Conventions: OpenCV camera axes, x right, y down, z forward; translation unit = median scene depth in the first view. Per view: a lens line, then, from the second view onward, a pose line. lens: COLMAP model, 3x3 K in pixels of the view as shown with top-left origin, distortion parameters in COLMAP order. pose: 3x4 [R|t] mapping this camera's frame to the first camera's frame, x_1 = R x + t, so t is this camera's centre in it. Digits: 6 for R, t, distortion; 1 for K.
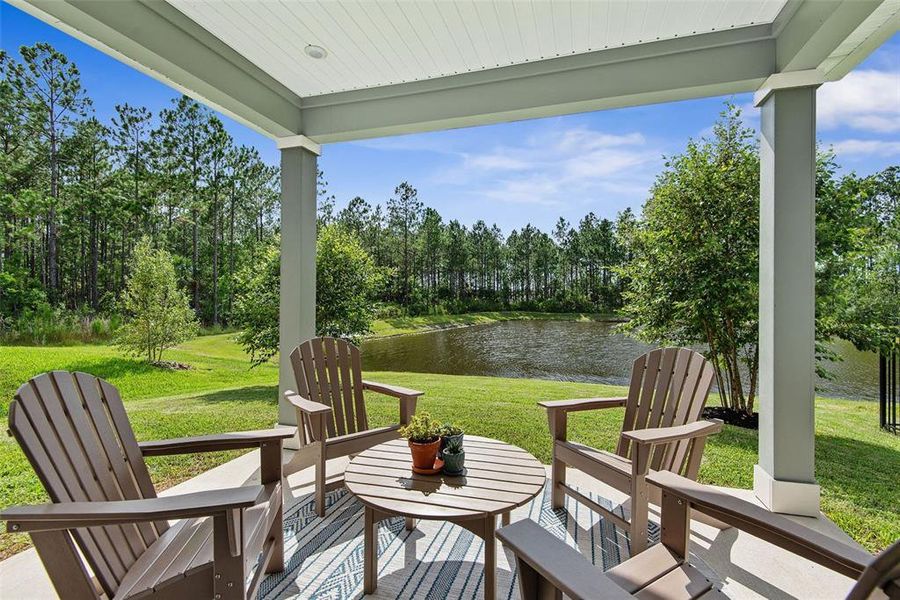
lens RADIAL K [[411.9, 0, 454.6], [0, 411.9, 299.4], [0, 0, 1]] dist [0.027802, -0.019227]
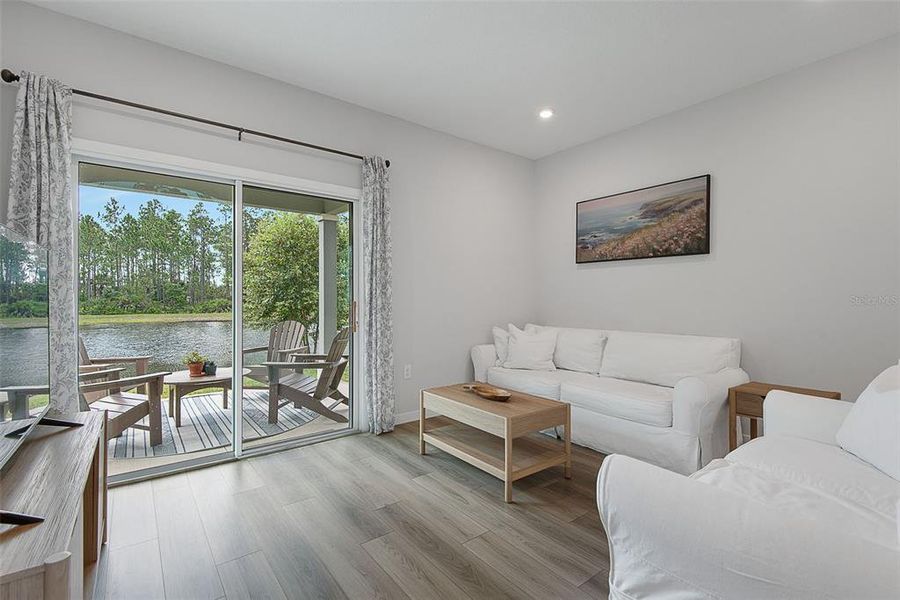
lens RADIAL K [[408.3, 0, 456.2], [0, 408.3, 298.9], [0, 0, 1]] dist [0.008300, -0.000311]
pose [[0.569934, -0.007055, 0.821660, -0.352740], [0.002806, 0.999974, 0.006640, -0.011807], [-0.821686, -0.001479, 0.569939, -0.460681]]
